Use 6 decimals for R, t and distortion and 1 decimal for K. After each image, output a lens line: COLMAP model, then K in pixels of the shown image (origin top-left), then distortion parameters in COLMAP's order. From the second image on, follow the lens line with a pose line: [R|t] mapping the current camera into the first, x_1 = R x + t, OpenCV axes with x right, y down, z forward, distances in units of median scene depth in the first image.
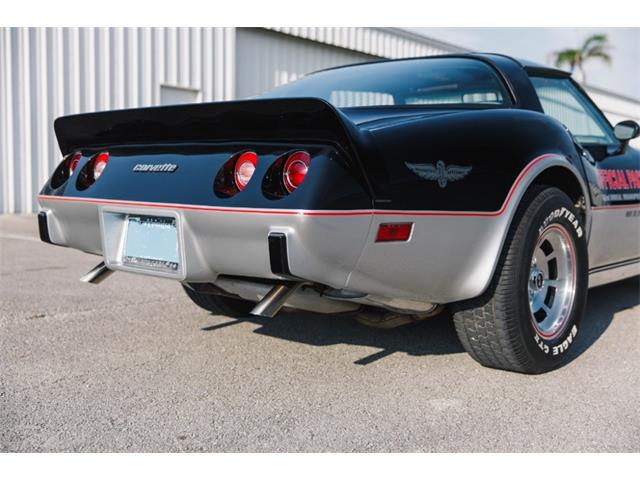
lens RADIAL K [[743.5, 0, 320.0], [0, 743.5, 240.0], [0, 0, 1]] dist [0.010309, 0.016986]
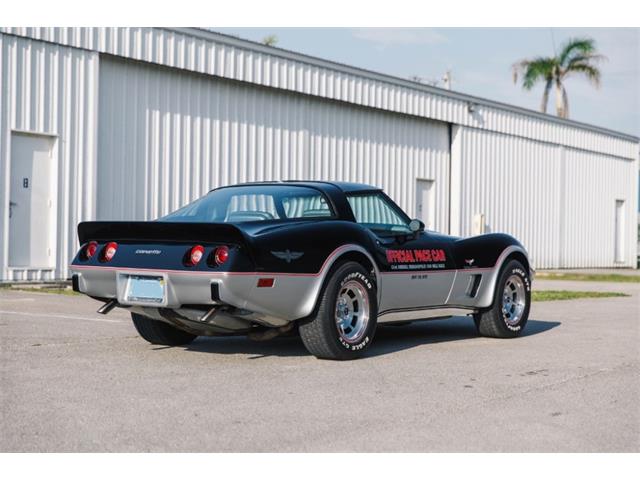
lens RADIAL K [[1216.1, 0, 320.0], [0, 1216.1, 240.0], [0, 0, 1]] dist [-0.008846, 0.020279]
pose [[0.993846, 0.004379, 0.110687, -0.114026], [0.004270, 0.996962, -0.077779, 0.117622], [-0.110691, 0.077773, 0.990807, -2.117158]]
